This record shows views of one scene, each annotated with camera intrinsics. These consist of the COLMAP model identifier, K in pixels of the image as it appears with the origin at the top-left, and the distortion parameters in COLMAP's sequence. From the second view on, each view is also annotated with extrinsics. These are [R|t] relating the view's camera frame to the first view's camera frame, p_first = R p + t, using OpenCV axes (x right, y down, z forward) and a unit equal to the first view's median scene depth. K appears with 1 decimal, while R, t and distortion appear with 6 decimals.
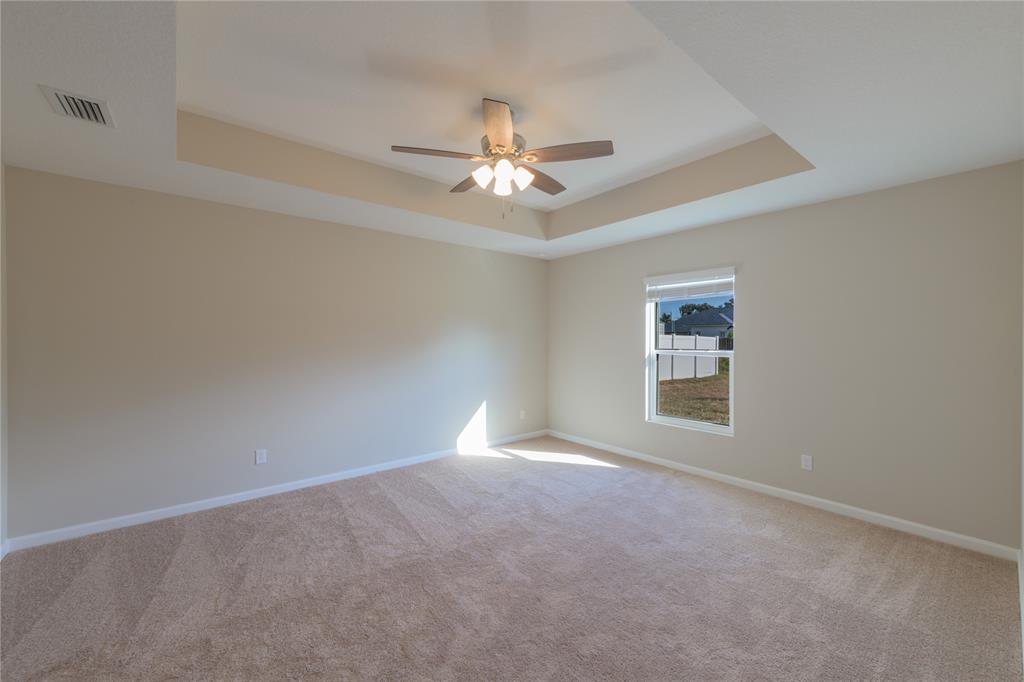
lens RADIAL K [[410.5, 0, 512.3], [0, 410.5, 333.8], [0, 0, 1]] dist [0.008701, -0.000633]
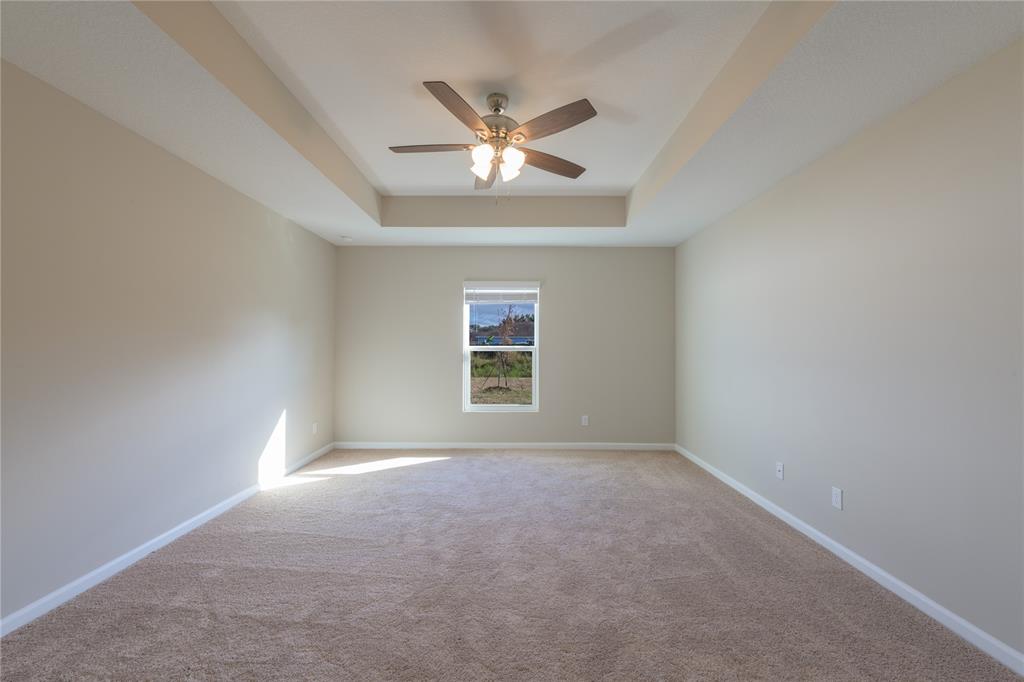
lens RADIAL K [[410.5, 0, 511.2], [0, 410.5, 346.0], [0, 0, 1]] dist [0.008701, -0.000633]
pose [[0.634333, -0.002708, 0.773055, -0.500535], [-0.008446, 0.999910, 0.010433, 0.026522], [-0.773014, -0.013148, 0.634253, 0.234979]]
